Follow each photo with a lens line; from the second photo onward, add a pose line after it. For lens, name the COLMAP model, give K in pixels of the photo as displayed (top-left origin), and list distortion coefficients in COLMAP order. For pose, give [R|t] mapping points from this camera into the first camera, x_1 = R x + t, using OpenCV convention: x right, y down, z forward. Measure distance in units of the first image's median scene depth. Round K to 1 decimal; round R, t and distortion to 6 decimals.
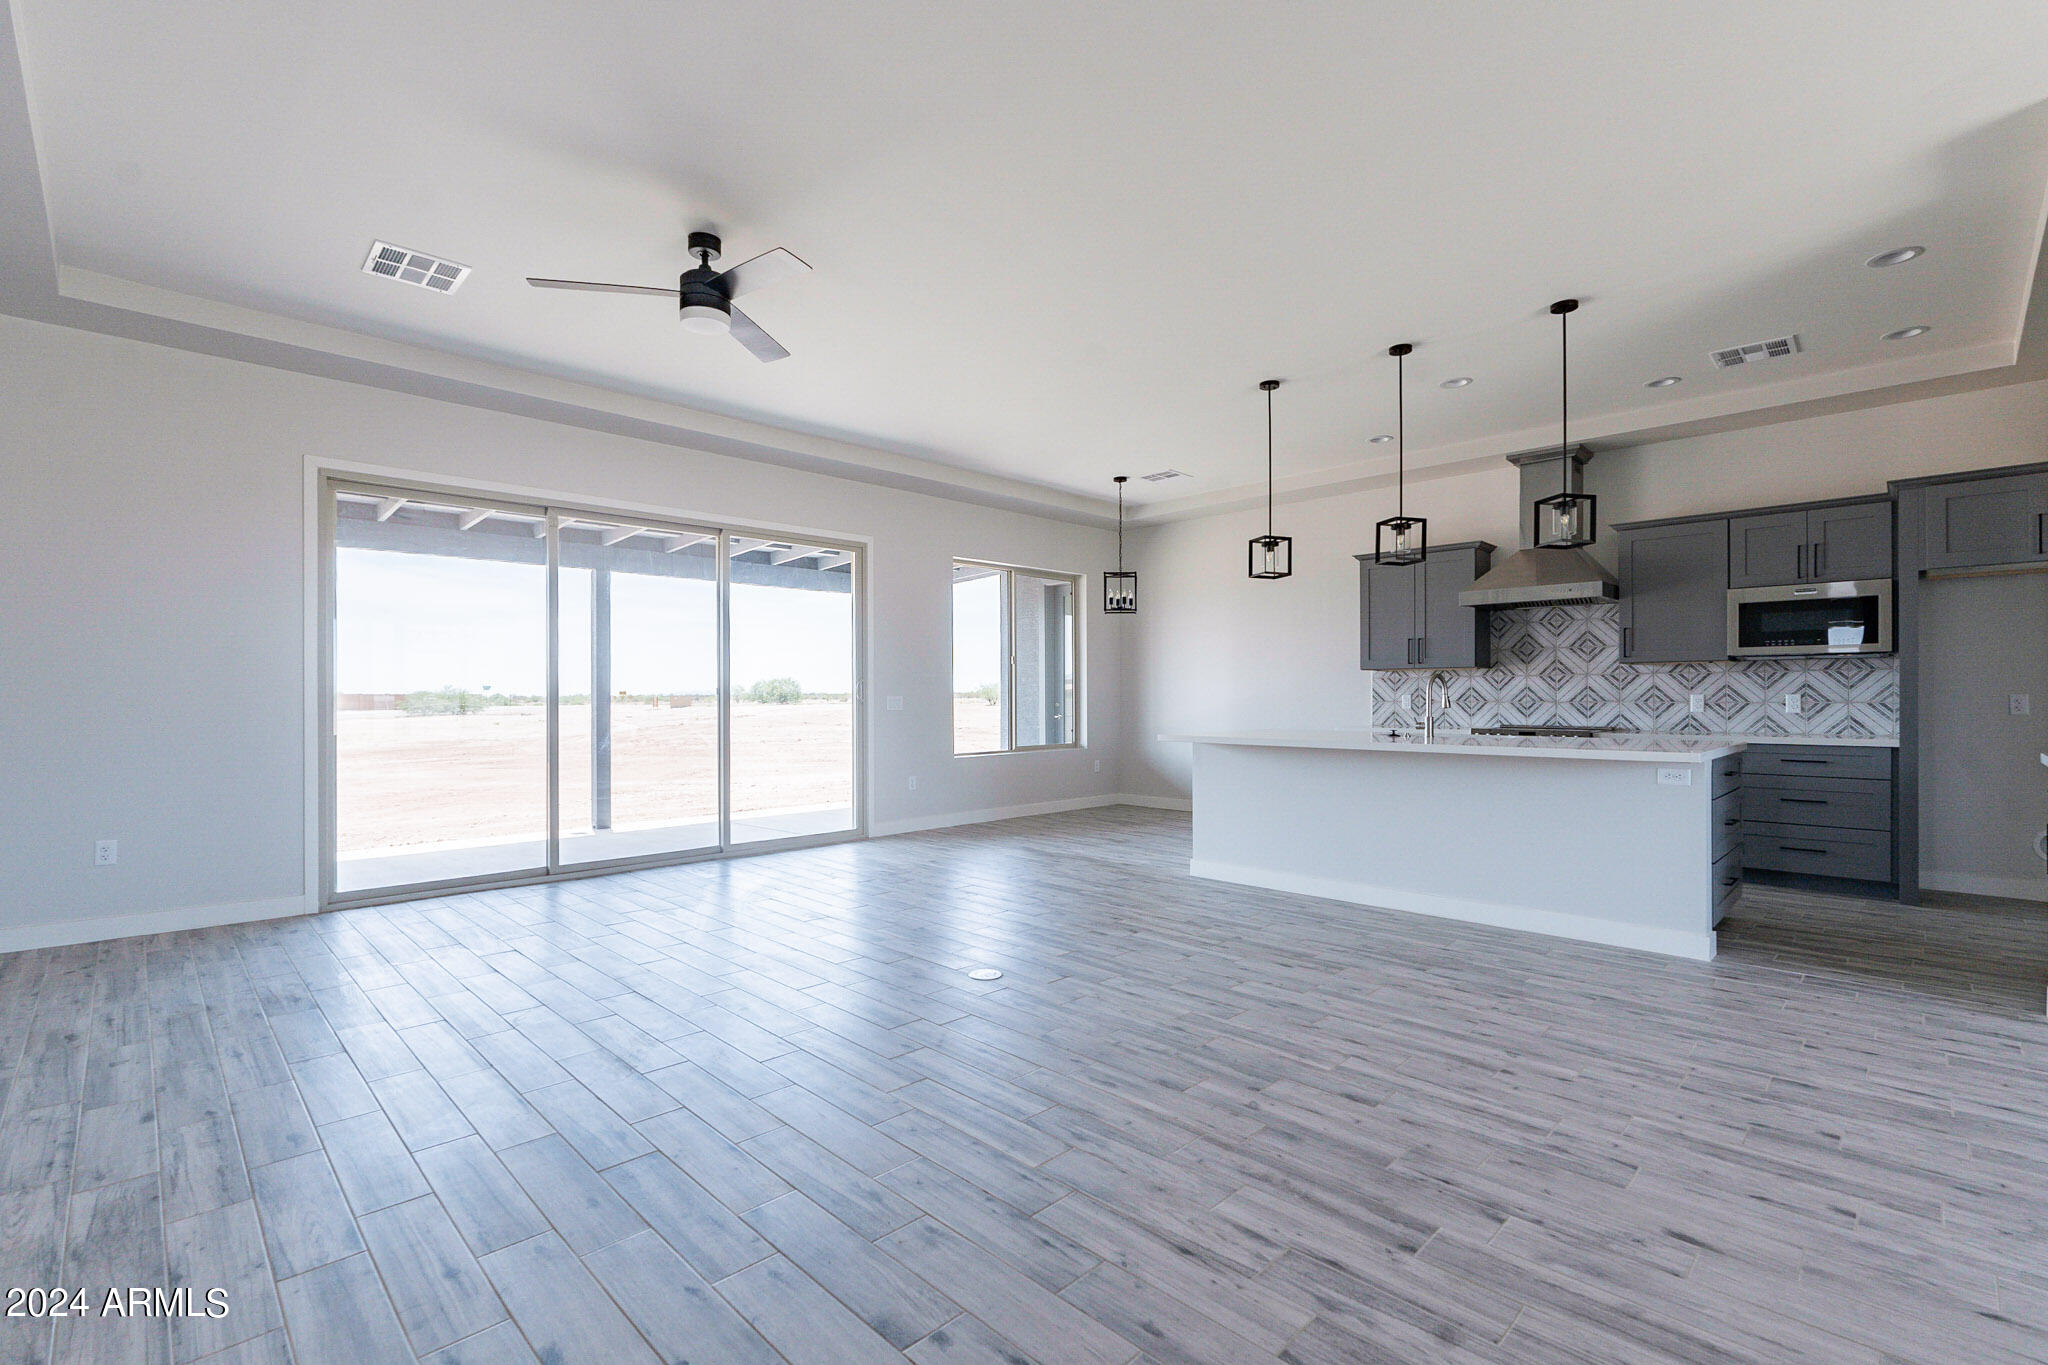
lens RADIAL K [[902.2, 0, 1023.5], [0, 902.2, 711.4], [0, 0, 1]] dist [-0.005332, 0.001608]
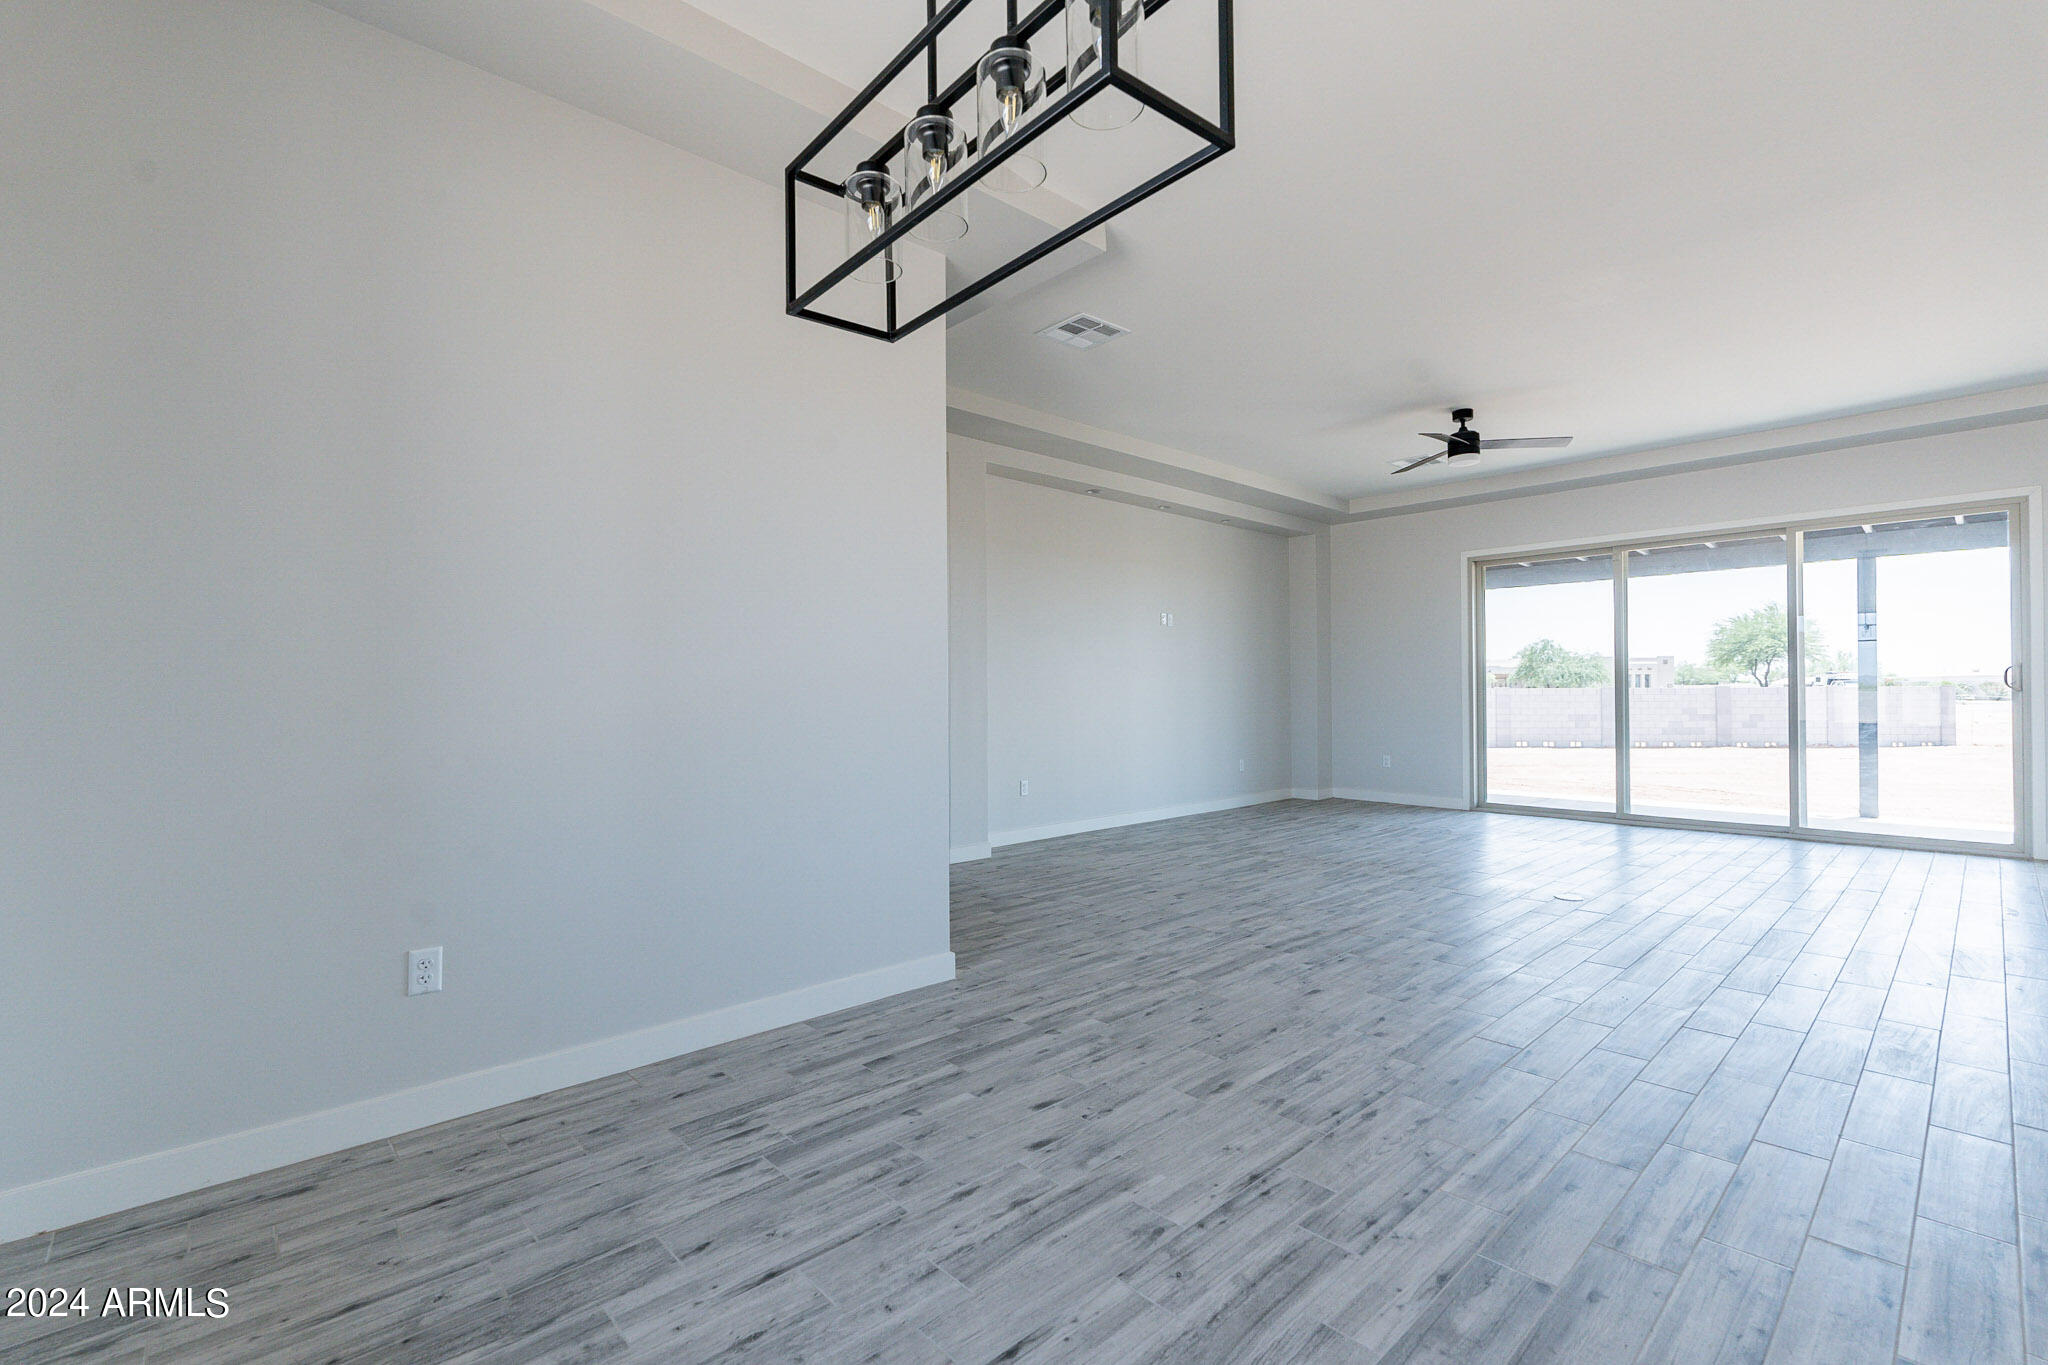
lens RADIAL K [[902.2, 0, 1020.3], [0, 902.2, 677.4], [0, 0, 1]] dist [-0.005332, 0.001608]
pose [[-0.035987, -0.013127, -0.999266, 1.626975], [-0.009592, 0.999872, -0.012789, -0.006839], [0.999306, 0.009125, -0.036109, 0.302133]]
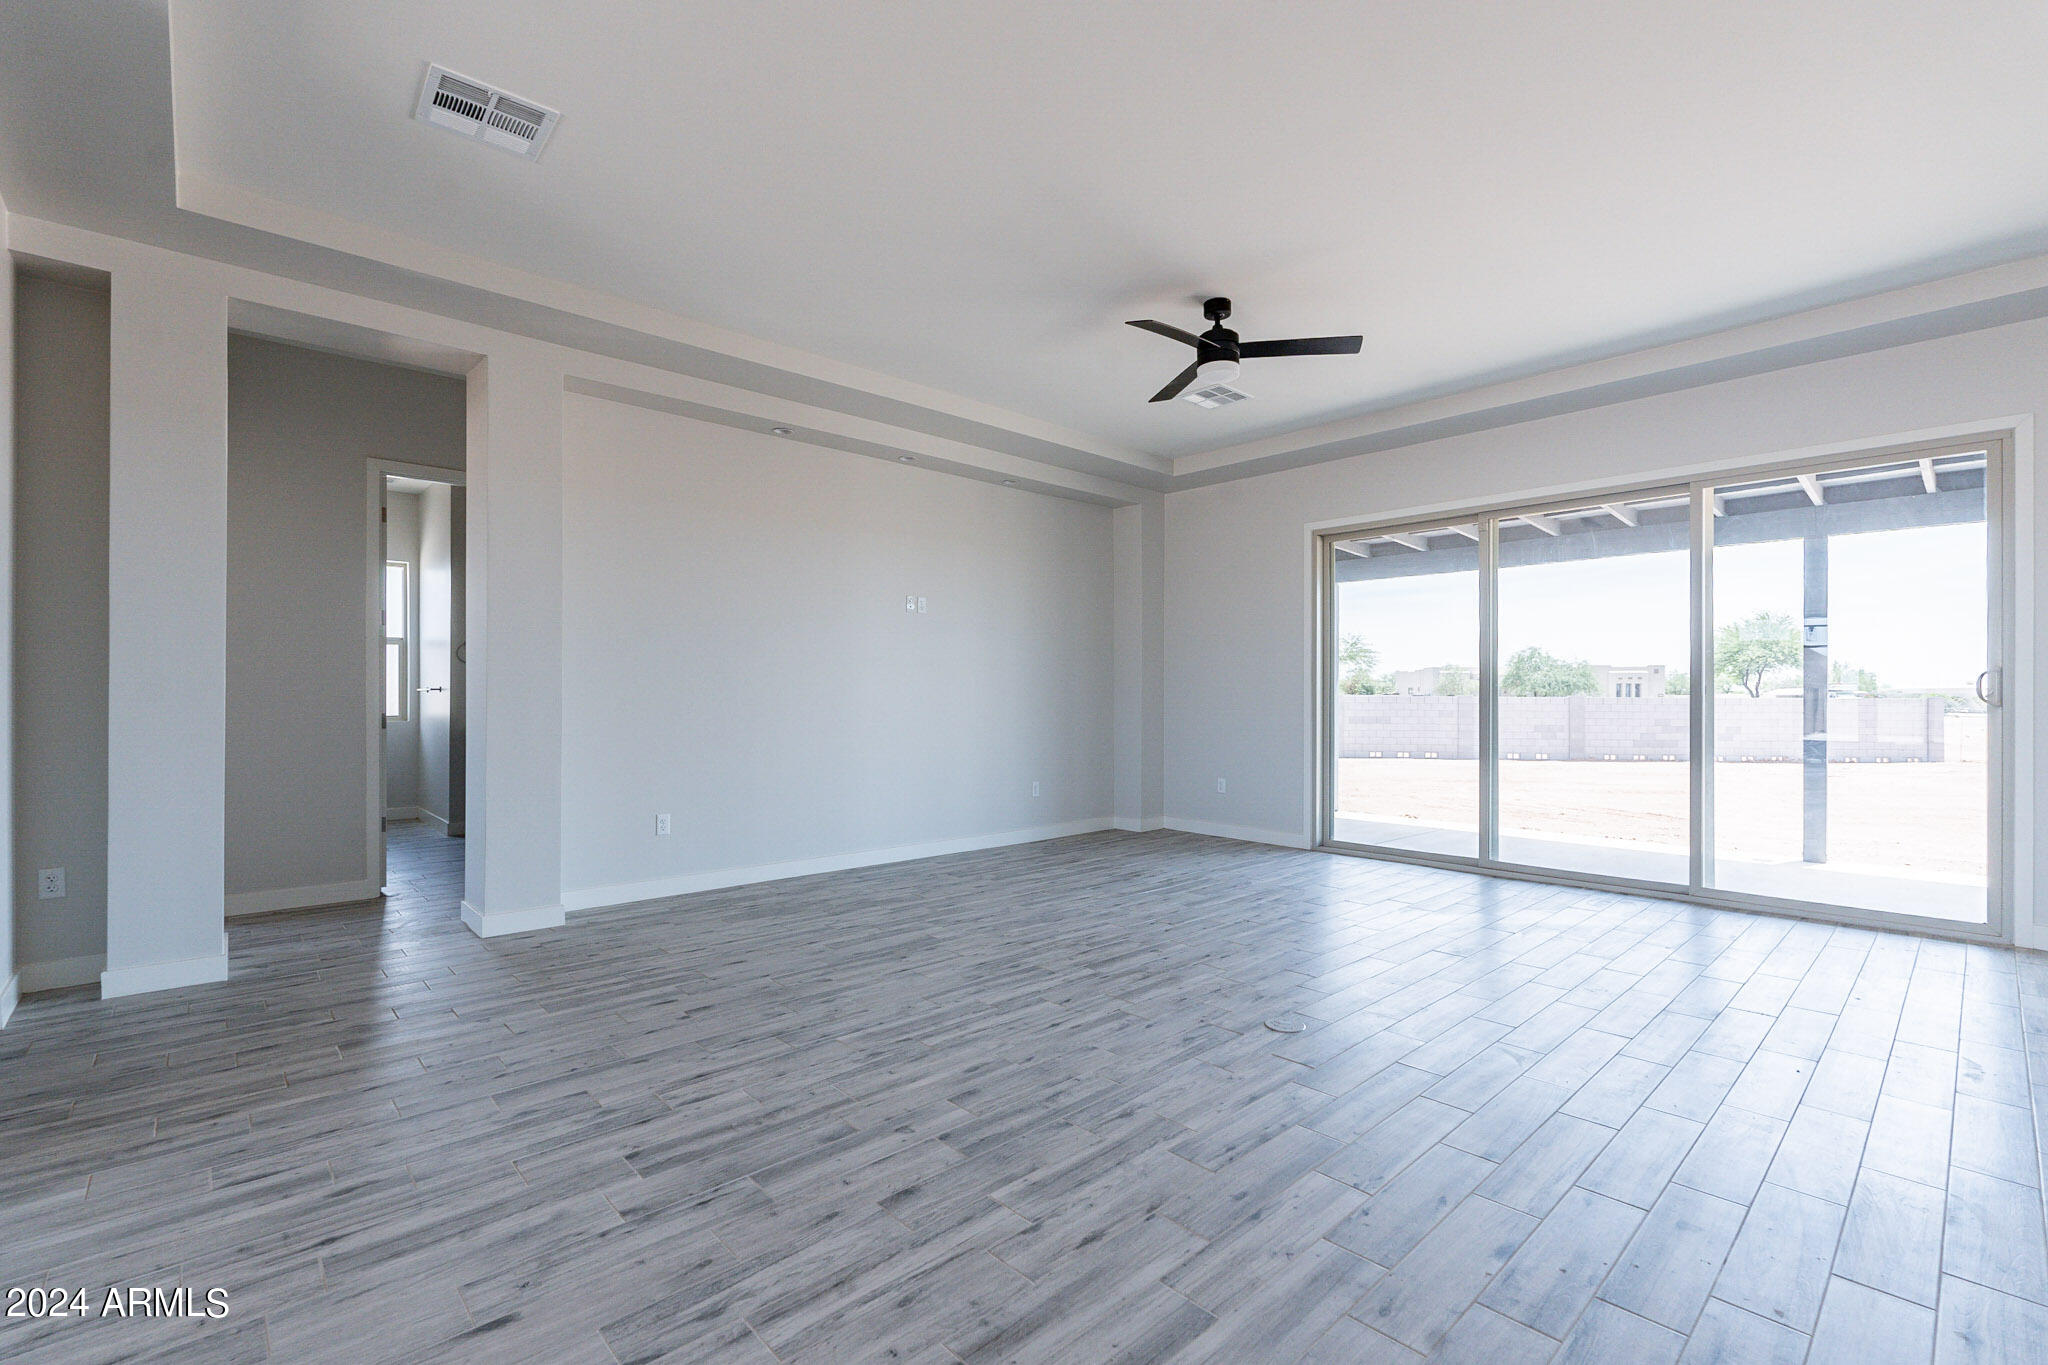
lens RADIAL K [[902.2, 0, 1024.0], [0, 902.2, 686.0], [0, 0, 1]] dist [-0.005332, 0.001608]
pose [[-0.031799, -0.008112, -0.999461, 1.007475], [-0.018974, 0.999792, -0.007511, -0.017005], [0.999314, 0.018725, -0.031946, 0.968014]]
